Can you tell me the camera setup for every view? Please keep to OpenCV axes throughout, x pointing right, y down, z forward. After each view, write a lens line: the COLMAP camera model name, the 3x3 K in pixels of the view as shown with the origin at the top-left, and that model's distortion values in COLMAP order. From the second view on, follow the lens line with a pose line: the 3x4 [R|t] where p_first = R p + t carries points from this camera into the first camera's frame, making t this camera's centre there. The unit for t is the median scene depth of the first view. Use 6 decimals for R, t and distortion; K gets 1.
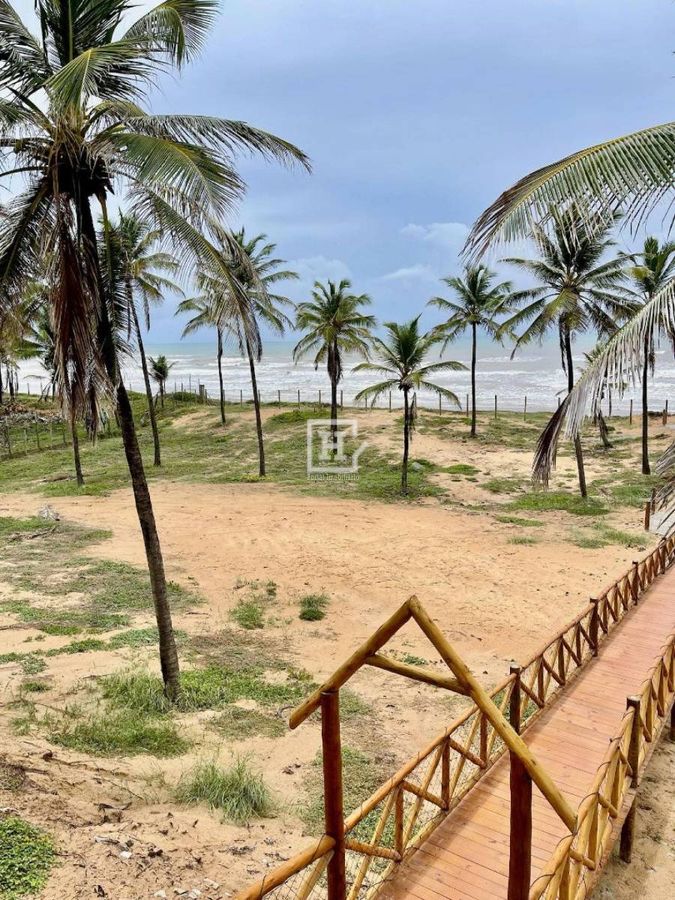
lens RADIAL K [[677.7, 0, 337.5], [0, 677.7, 450.0], [0, 0, 1]] dist [0.061523, -0.099426]
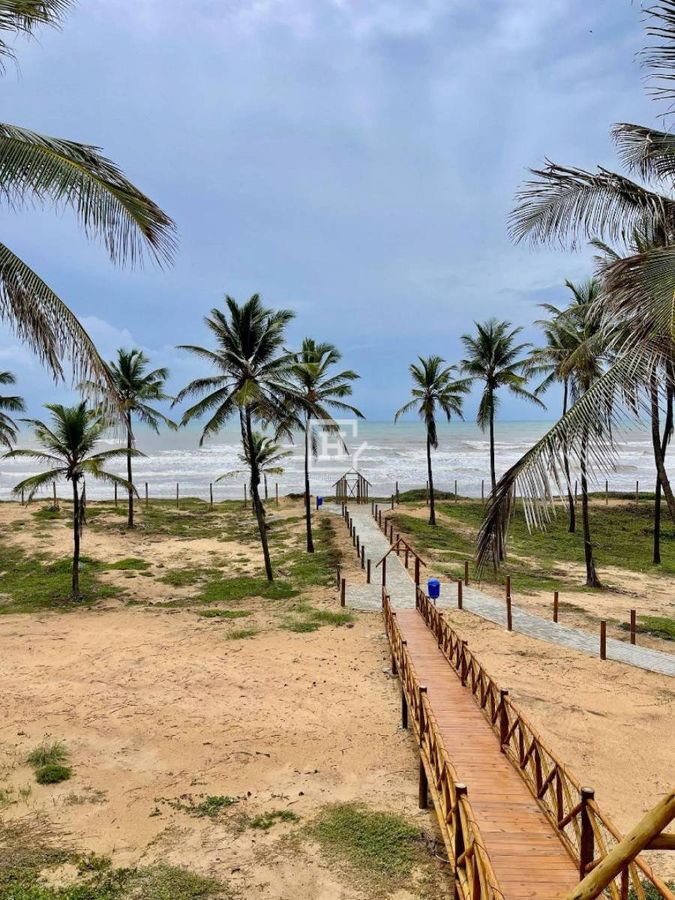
lens RADIAL K [[677.7, 0, 337.5], [0, 677.7, 450.0], [0, 0, 1]] dist [0.061523, -0.099426]
pose [[0.846603, -0.001263, 0.532224, -0.083203], [0.068384, 0.991967, -0.106424, -0.008396], [-0.527814, 0.126494, 0.839888, 0.062885]]
